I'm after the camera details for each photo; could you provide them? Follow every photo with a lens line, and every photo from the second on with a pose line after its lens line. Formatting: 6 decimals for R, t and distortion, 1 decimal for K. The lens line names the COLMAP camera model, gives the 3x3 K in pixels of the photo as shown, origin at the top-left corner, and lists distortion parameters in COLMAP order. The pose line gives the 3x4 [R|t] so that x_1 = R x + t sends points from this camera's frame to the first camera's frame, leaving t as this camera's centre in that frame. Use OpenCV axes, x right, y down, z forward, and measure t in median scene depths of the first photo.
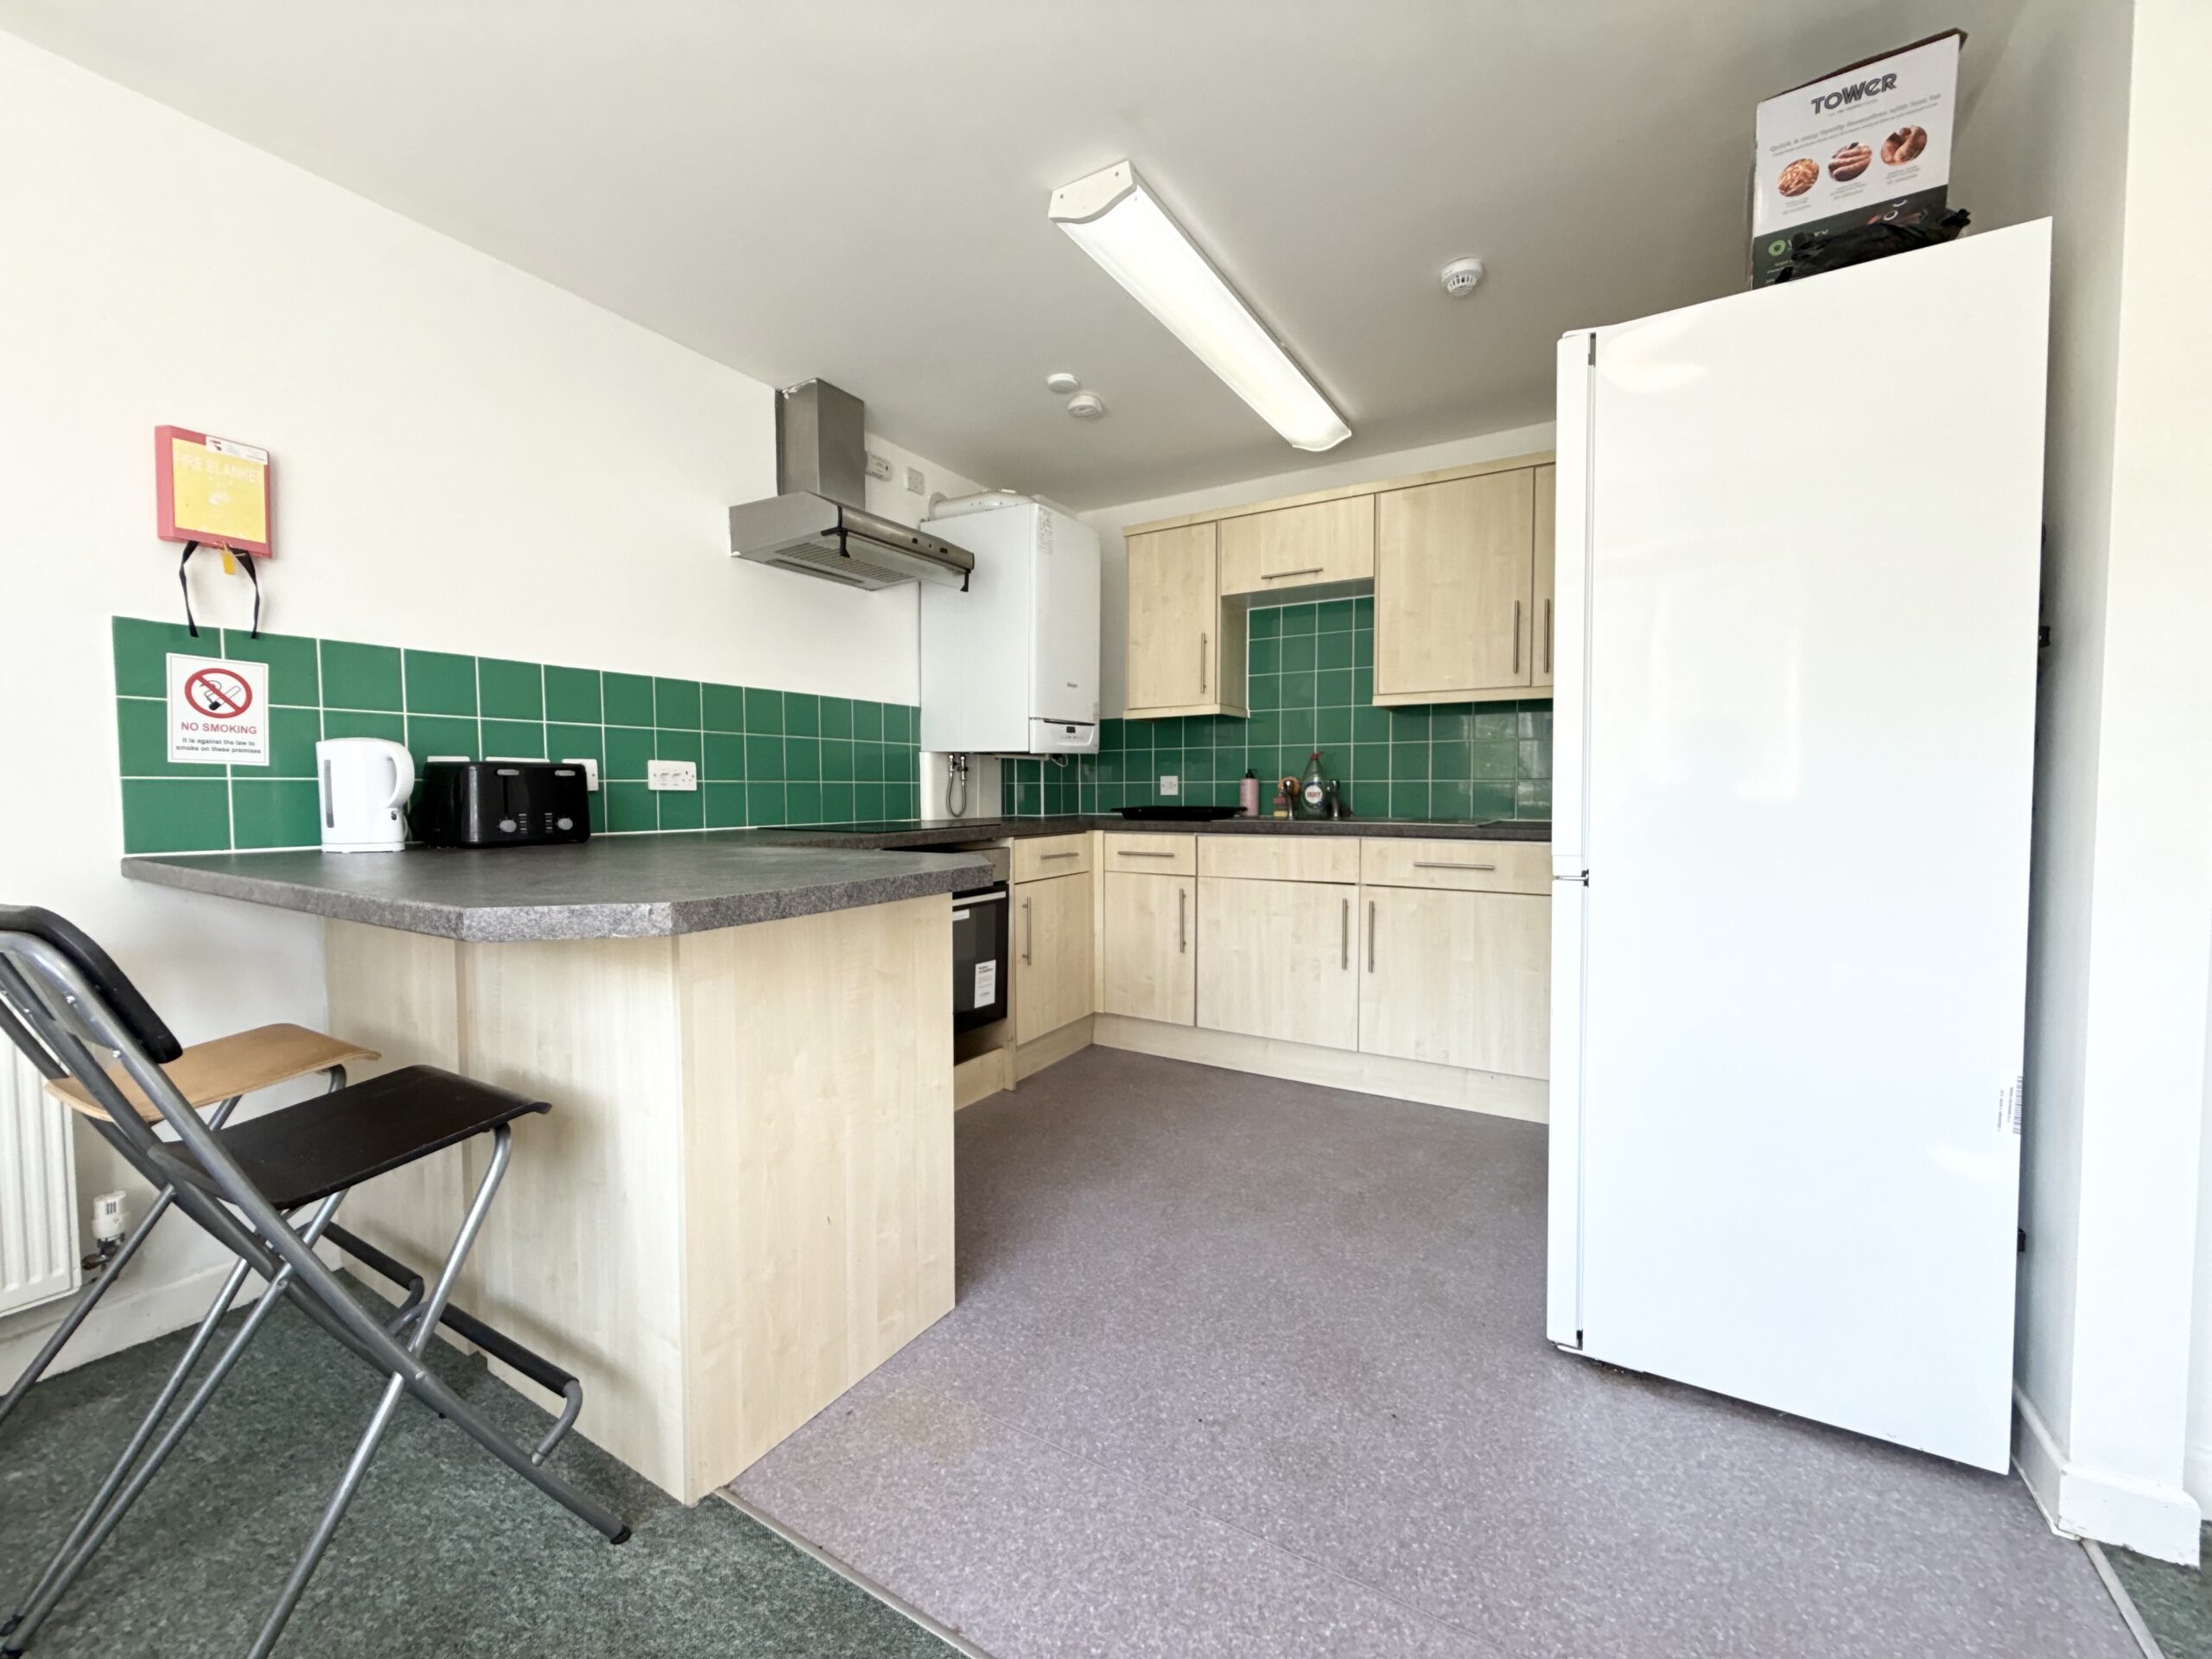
lens RADIAL K [[880.6, 0, 1105.6], [0, 880.6, 816.7], [0, 0, 1]] dist [-0.000280, 0.000377]
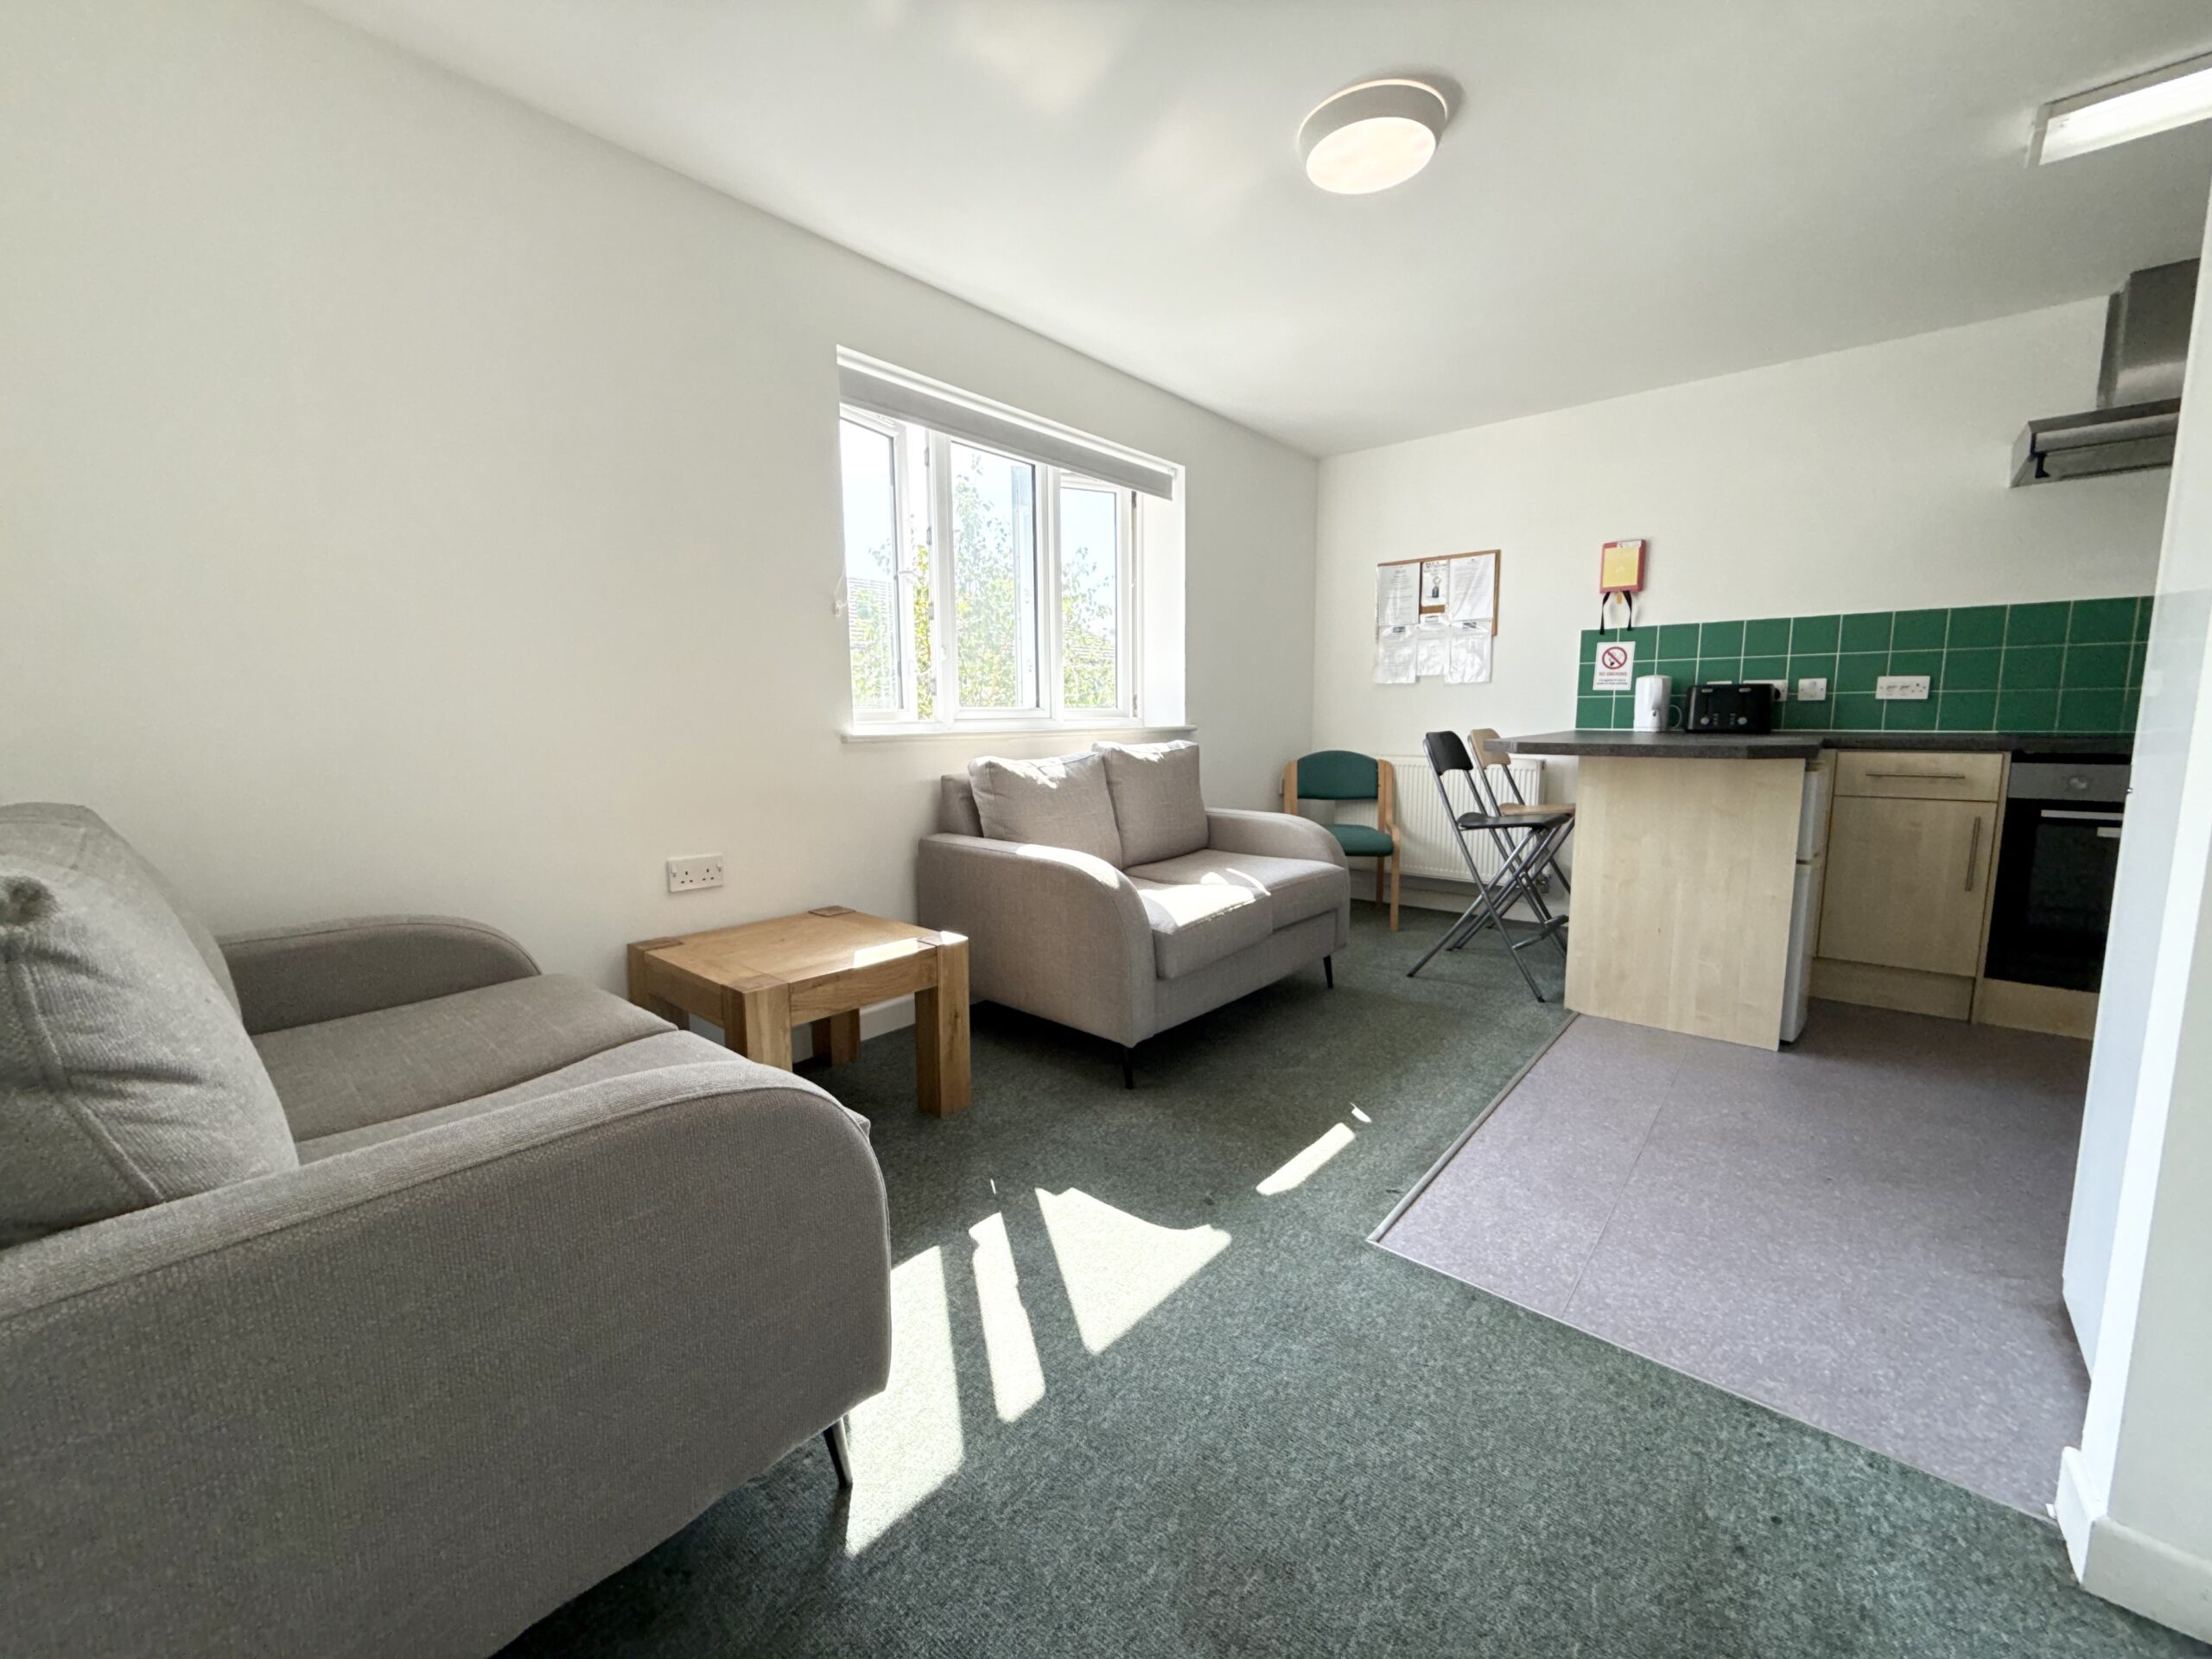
lens RADIAL K [[880.6, 0, 1096.3], [0, 880.6, 835.4], [0, 0, 1]] dist [-0.000280, 0.000377]
pose [[-0.178637, 0.140585, -0.973820, 1.374134], [-0.021874, 0.988928, 0.146778, 0.004708], [0.983672, 0.047521, -0.173584, 0.111679]]
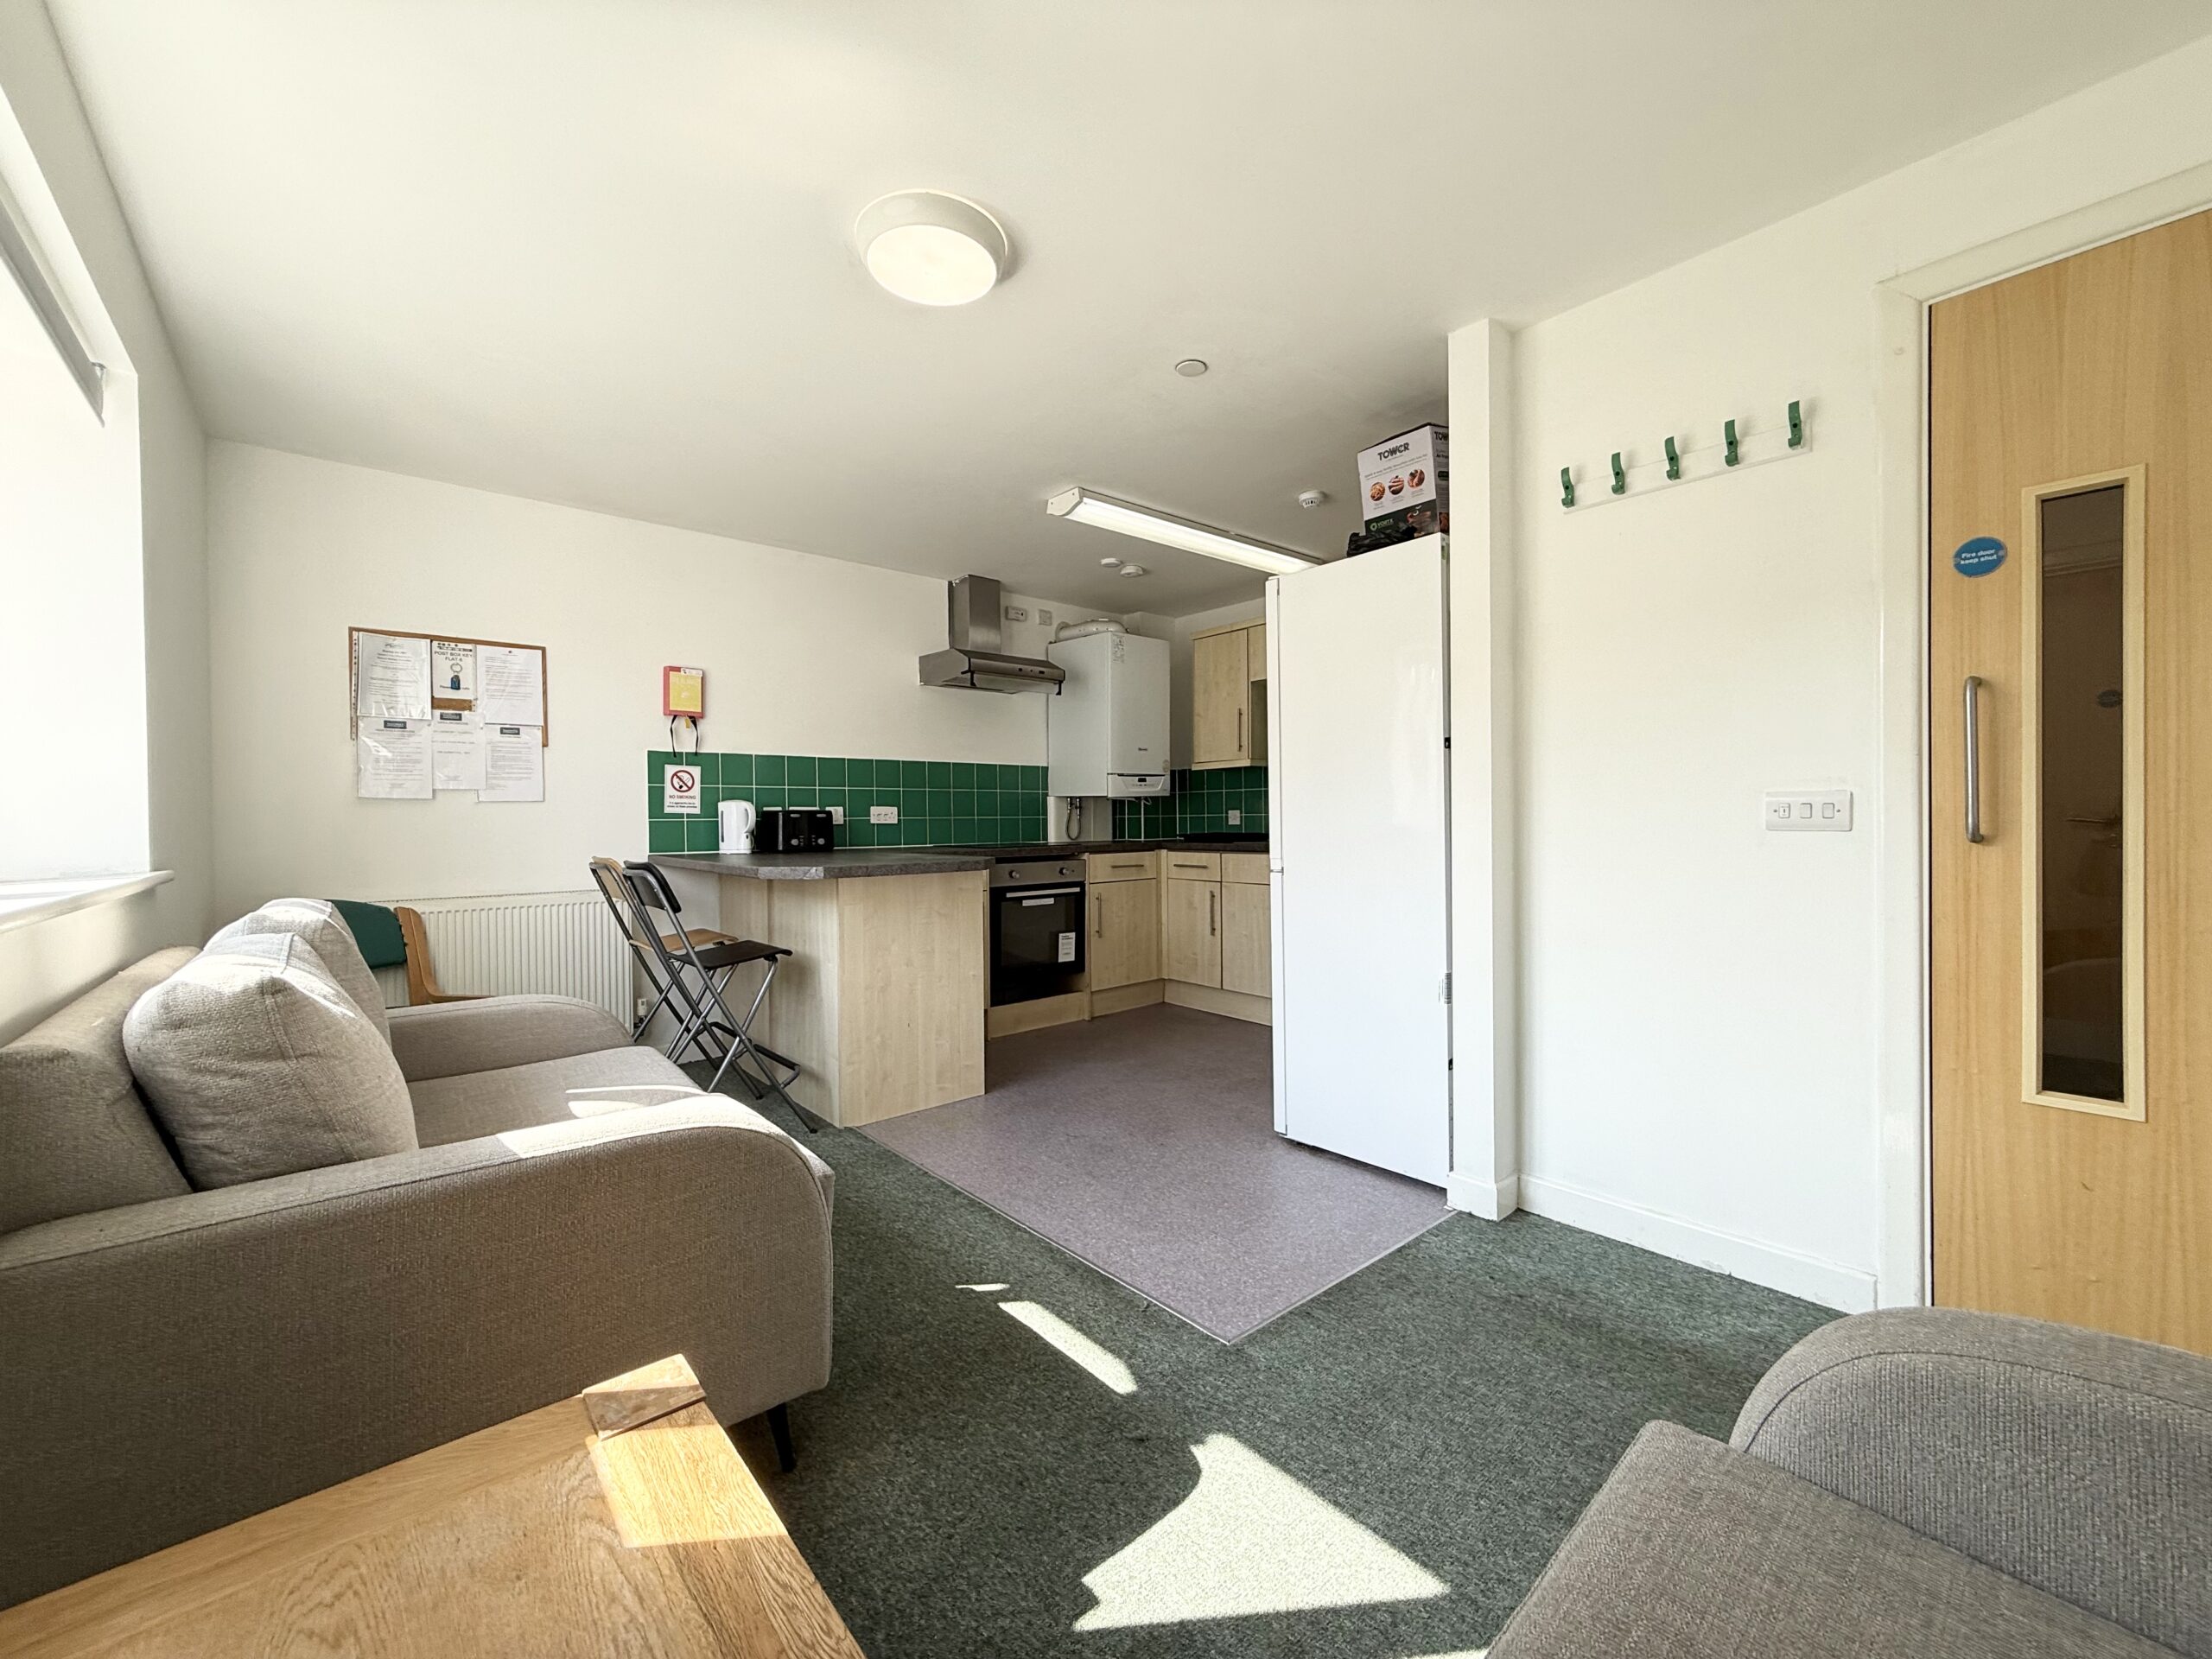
lens RADIAL K [[880.6, 0, 1109.5], [0, 880.6, 813.6], [0, 0, 1]] dist [-0.000280, 0.000377]
pose [[0.951817, -0.006760, -0.306591, 0.649469], [-0.004161, 0.999380, -0.034952, 0.013264], [0.306637, 0.034543, 0.951200, -0.725512]]
